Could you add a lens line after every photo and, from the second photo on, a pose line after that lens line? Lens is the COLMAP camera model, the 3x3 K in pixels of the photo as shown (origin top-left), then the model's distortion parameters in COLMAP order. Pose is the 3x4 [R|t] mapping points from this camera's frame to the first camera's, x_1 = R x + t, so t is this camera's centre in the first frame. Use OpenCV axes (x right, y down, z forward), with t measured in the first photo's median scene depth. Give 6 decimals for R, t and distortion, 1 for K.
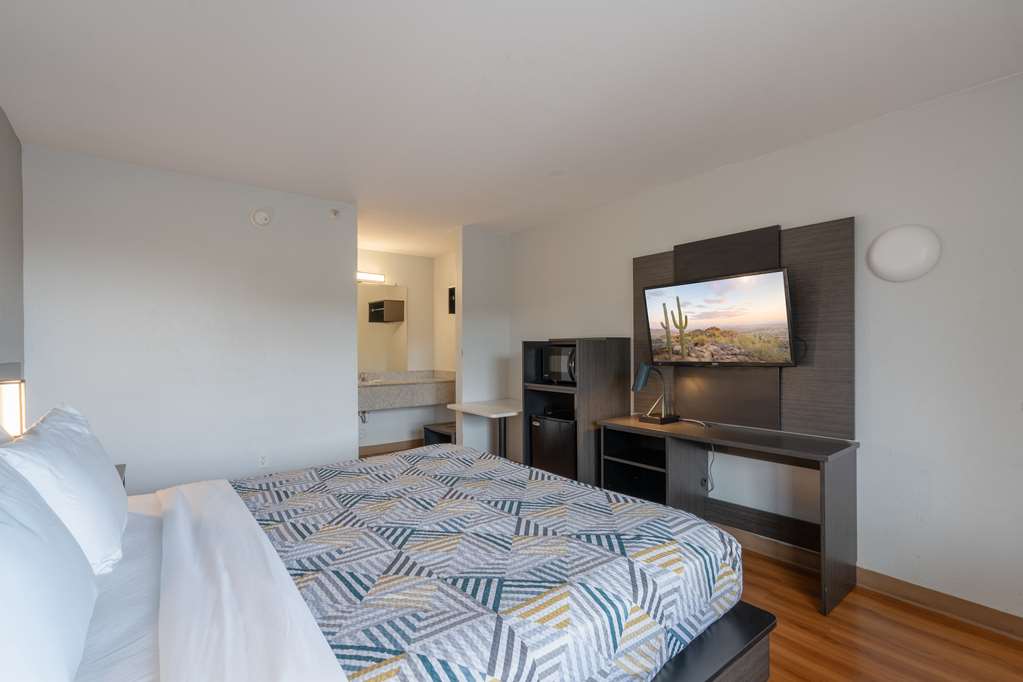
lens RADIAL K [[467.2, 0, 511.7], [0, 467.2, 344.1], [0, 0, 1]] dist [-0.003769, 0.000453]
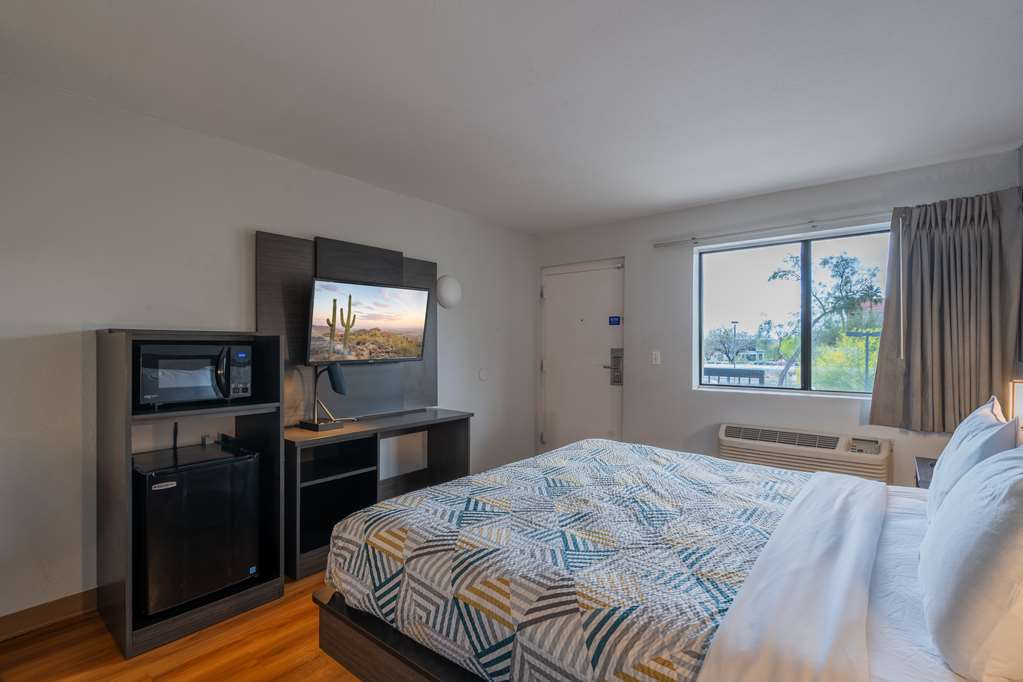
lens RADIAL K [[476.4, 0, 512.5], [0, 476.4, 343.4], [0, 0, 1]] dist [-0.003489, -0.000443]
pose [[-0.228598, 0.009970, 0.973470, -0.720467], [-0.003671, 0.999932, -0.011103, 0.011595], [-0.973514, -0.006112, -0.228545, 0.907769]]
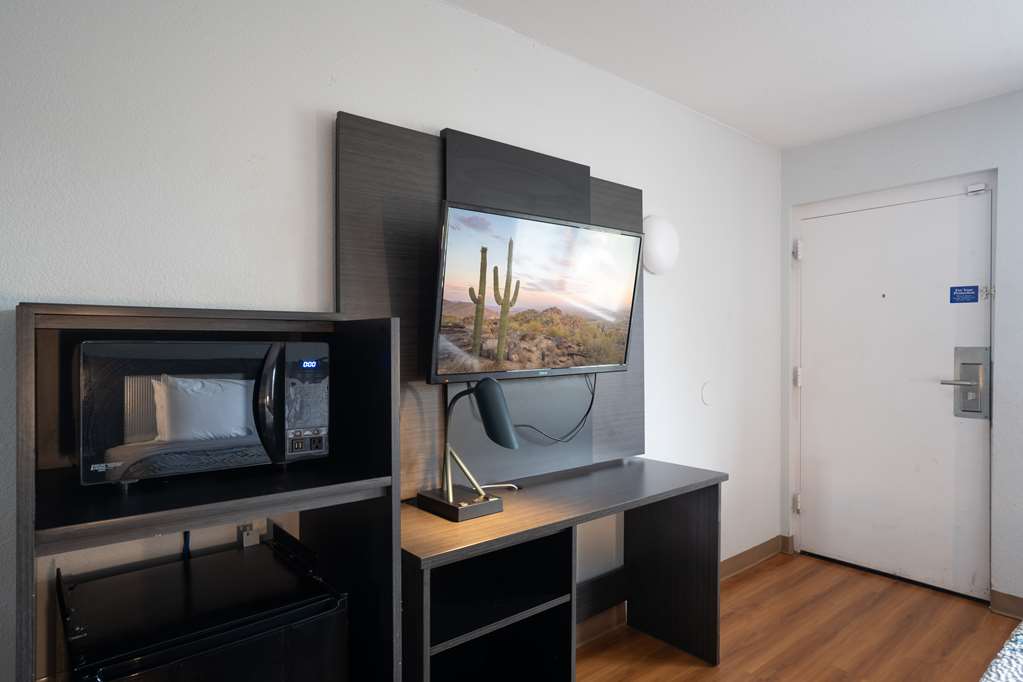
lens RADIAL K [[587.5, 0, 511.1], [0, 587.5, 343.5], [0, 0, 1]] dist [-0.038987, 0.031736]
pose [[-0.031225, 0.002405, 0.999509, -0.266850], [-0.004563, 0.999986, -0.002549, 0.009177], [-0.999502, -0.004641, -0.031213, 1.034118]]
